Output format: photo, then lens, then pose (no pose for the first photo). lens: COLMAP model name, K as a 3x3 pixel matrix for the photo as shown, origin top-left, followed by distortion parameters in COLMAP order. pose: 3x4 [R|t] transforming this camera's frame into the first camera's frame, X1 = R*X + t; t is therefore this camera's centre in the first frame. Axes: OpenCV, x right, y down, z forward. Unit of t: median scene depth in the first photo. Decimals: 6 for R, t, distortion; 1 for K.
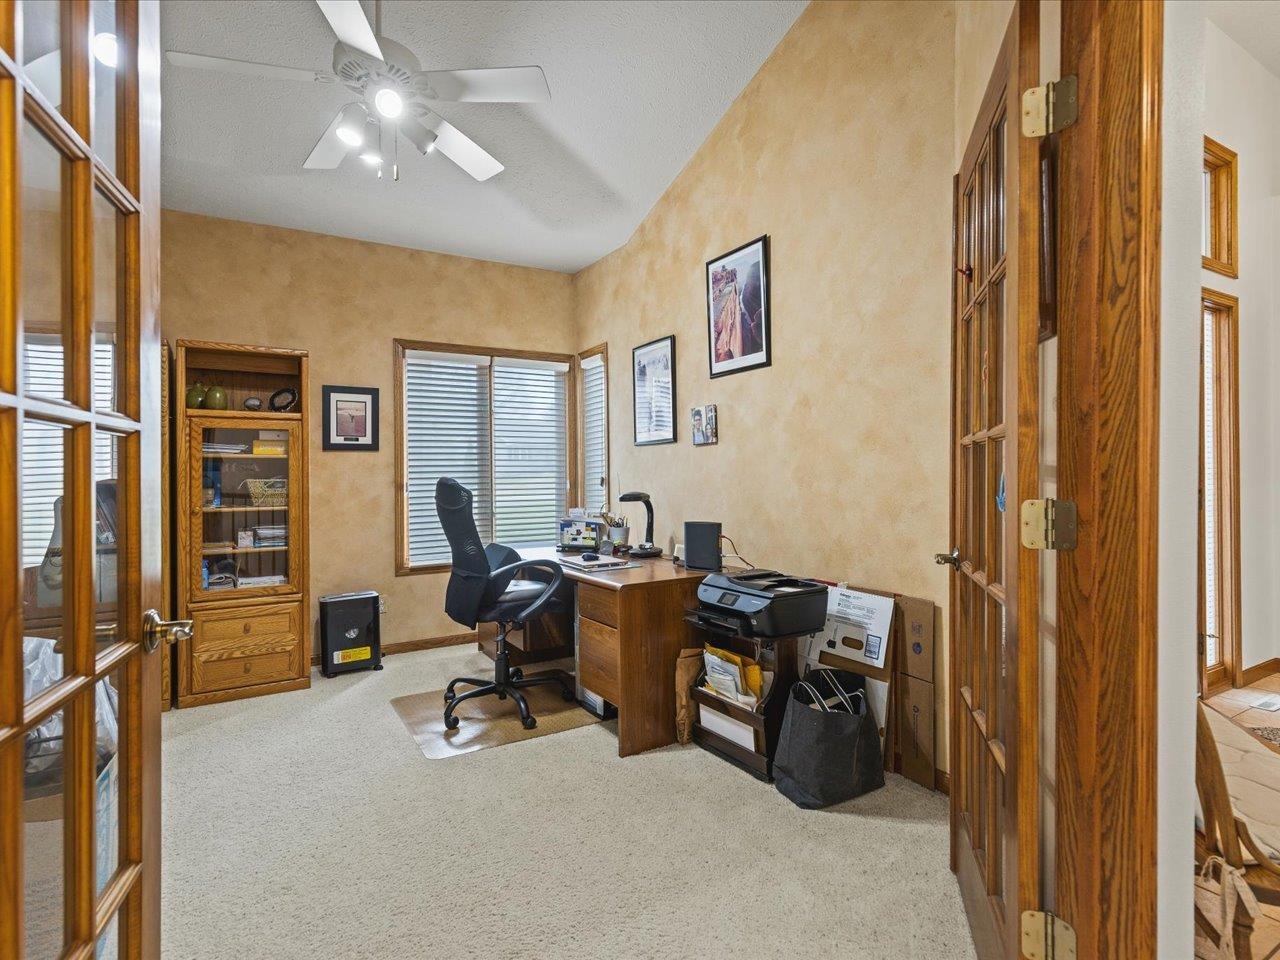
lens RADIAL K [[654.4, 0, 643.1], [0, 654.4, 481.0], [0, 0, 1]] dist [0.010418, -0.002378]
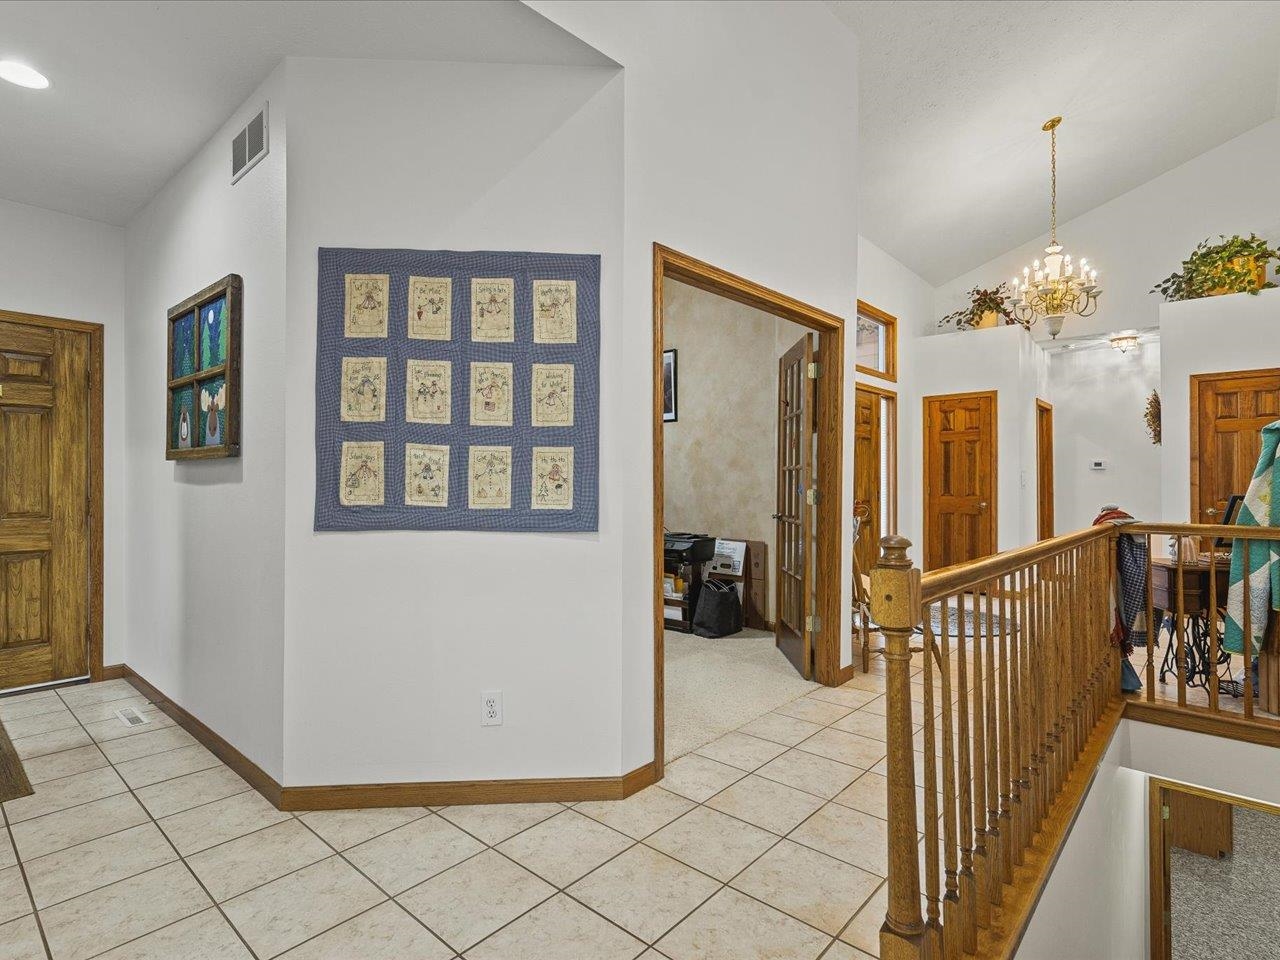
lens RADIAL K [[654.4, 0, 639.1], [0, 654.4, 482.3], [0, 0, 1]] dist [0.010418, -0.002378]
pose [[0.953840, 0.011991, 0.300076, -0.556508], [-0.008663, 0.999885, -0.012420, 0.019394], [-0.300191, 0.009247, 0.953834, -0.861156]]
